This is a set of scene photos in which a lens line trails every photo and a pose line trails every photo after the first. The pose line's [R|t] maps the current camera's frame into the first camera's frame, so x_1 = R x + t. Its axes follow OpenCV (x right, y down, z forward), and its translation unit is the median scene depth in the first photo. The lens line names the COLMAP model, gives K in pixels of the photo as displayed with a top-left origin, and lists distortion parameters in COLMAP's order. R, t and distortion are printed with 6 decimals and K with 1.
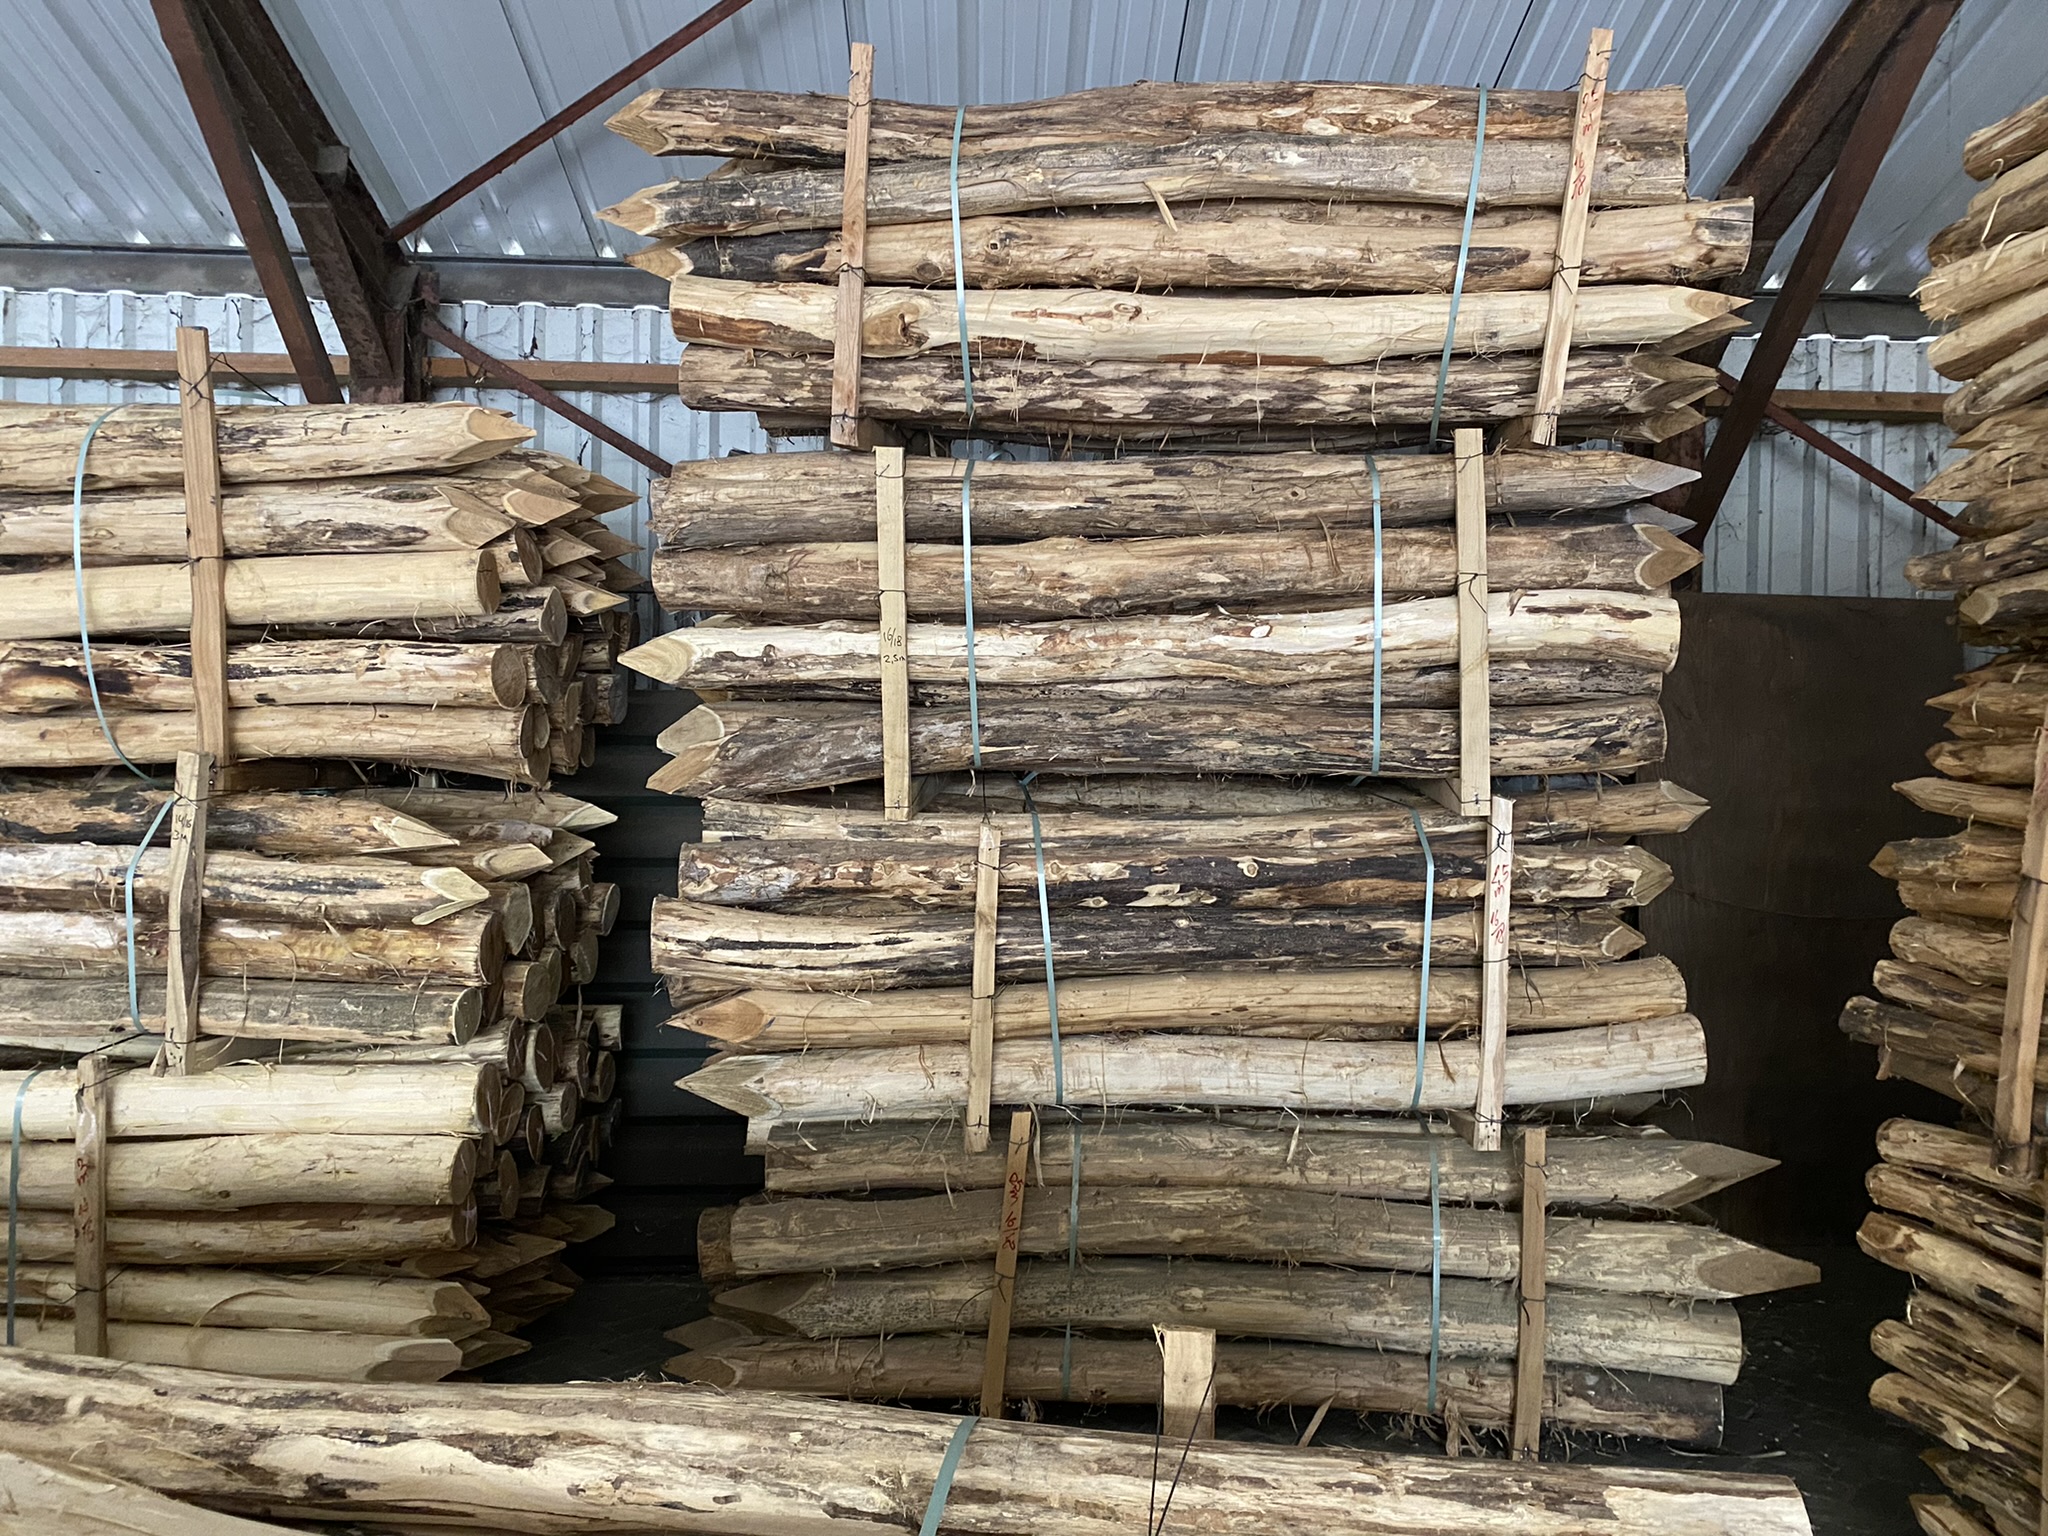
lens RADIAL K [[1582.3, 0, 1004.4], [0, 1582.3, 758.1], [0, 0, 1]] dist [0.051361, -0.049319]
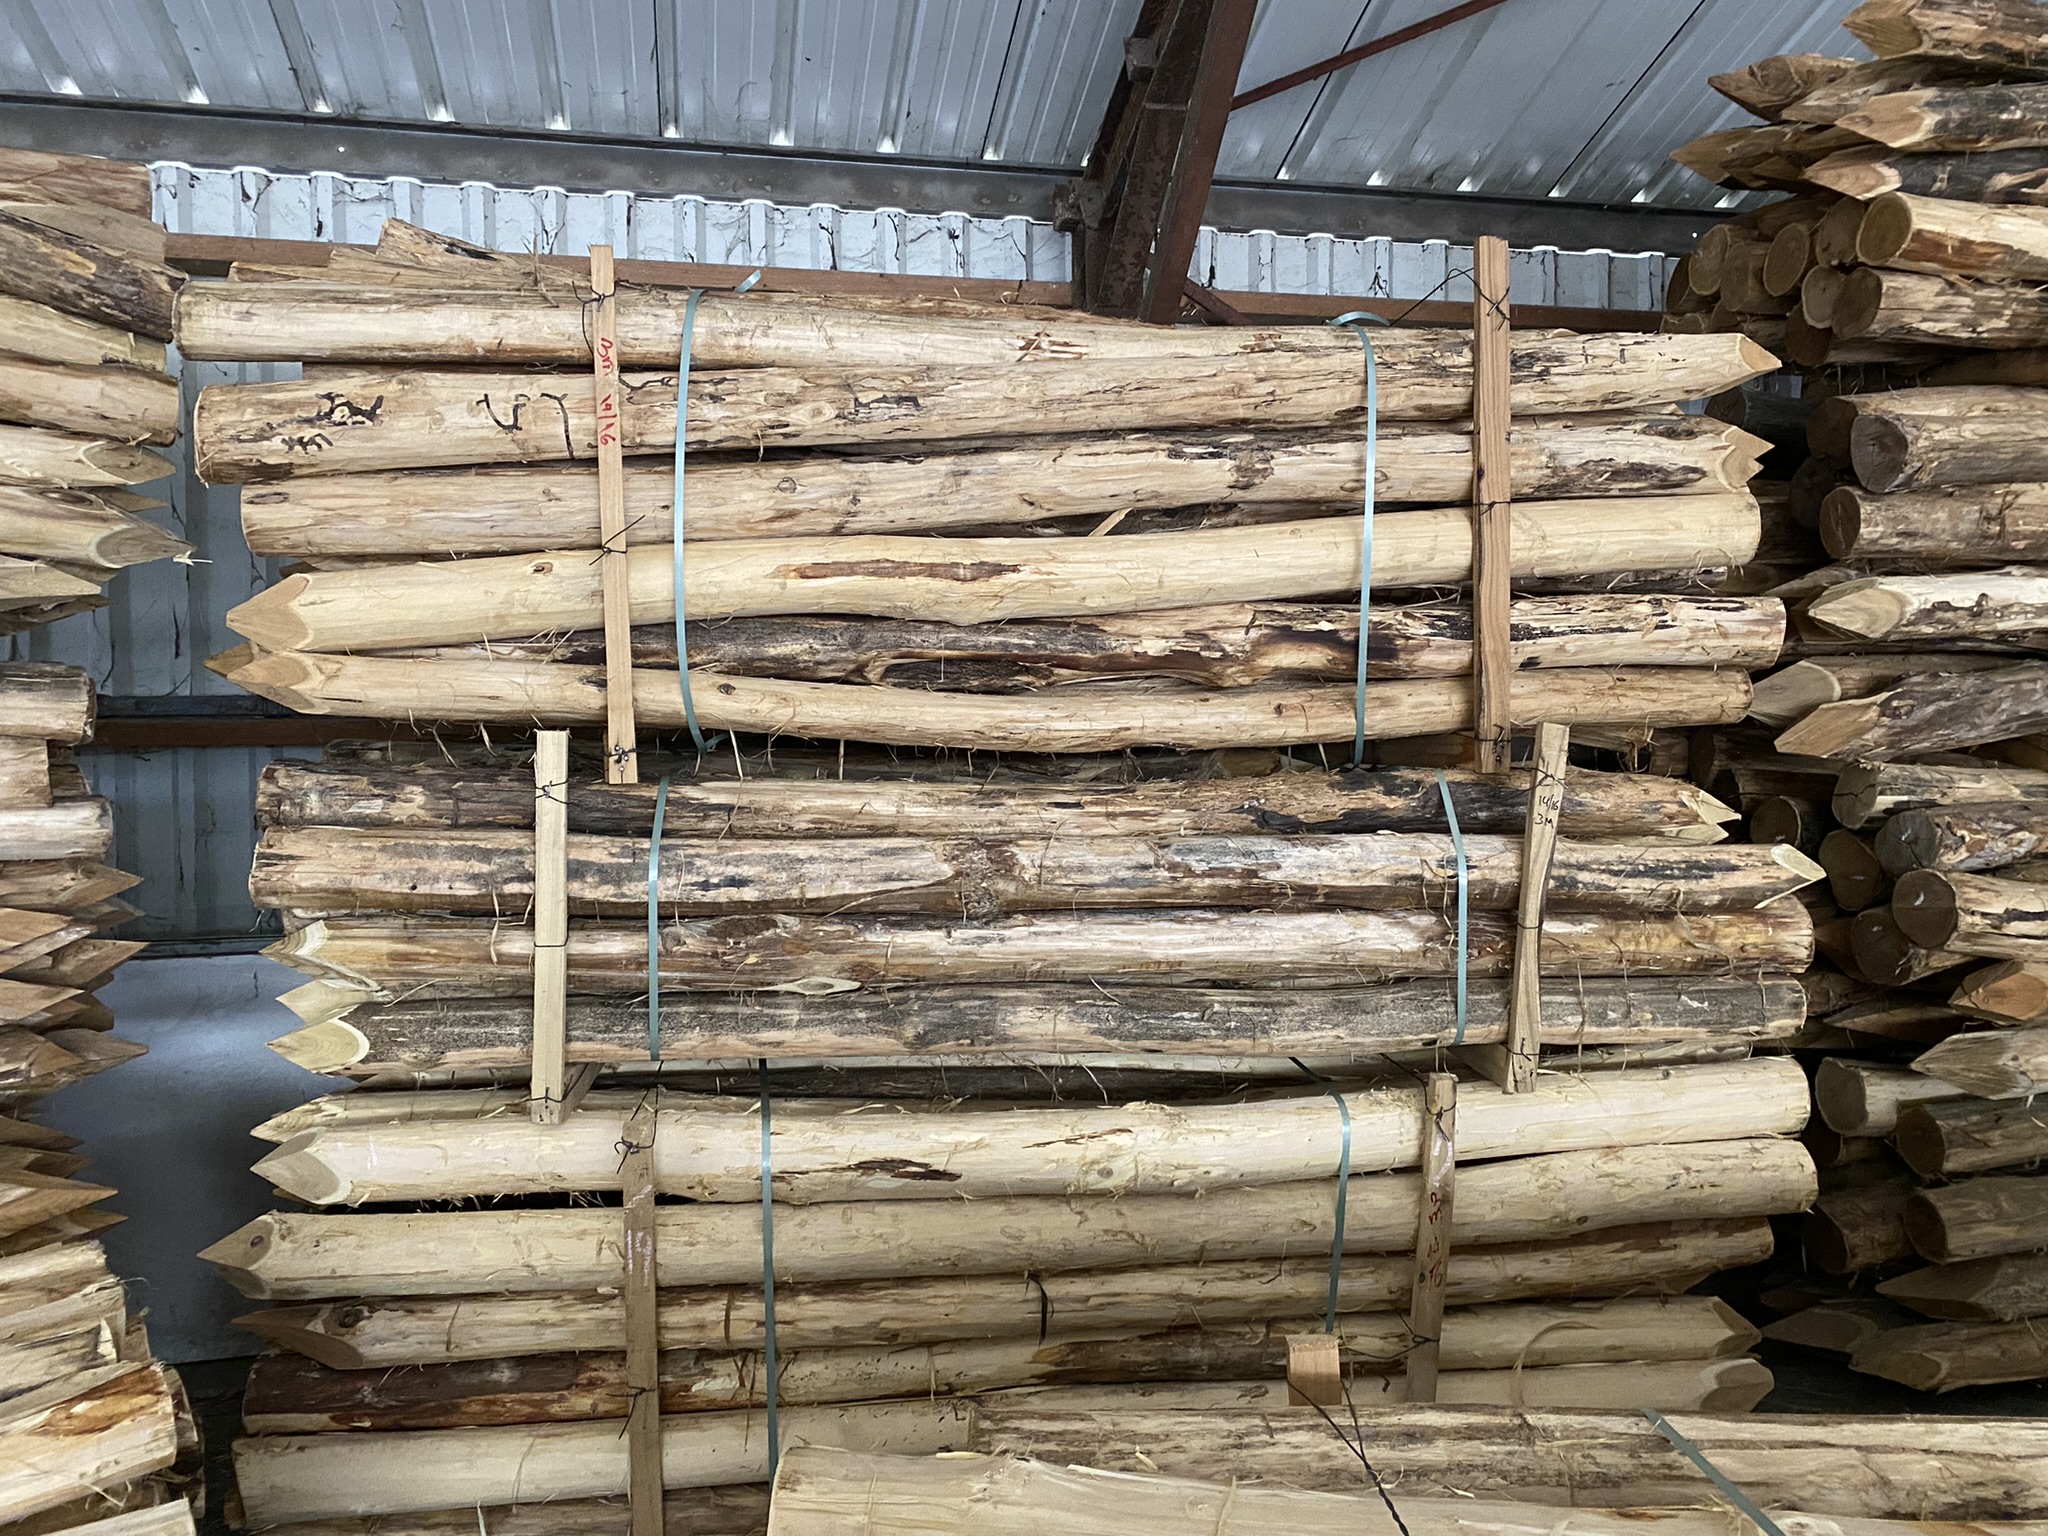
lens RADIAL K [[1582.3, 0, 1014.6], [0, 1582.3, 762.1], [0, 0, 1]] dist [0.051361, -0.049319]
pose [[0.980843, -0.031202, 0.192283, -0.922323], [0.025944, 0.999219, 0.029799, -0.015908], [-0.193063, -0.024240, 0.980887, 0.188971]]
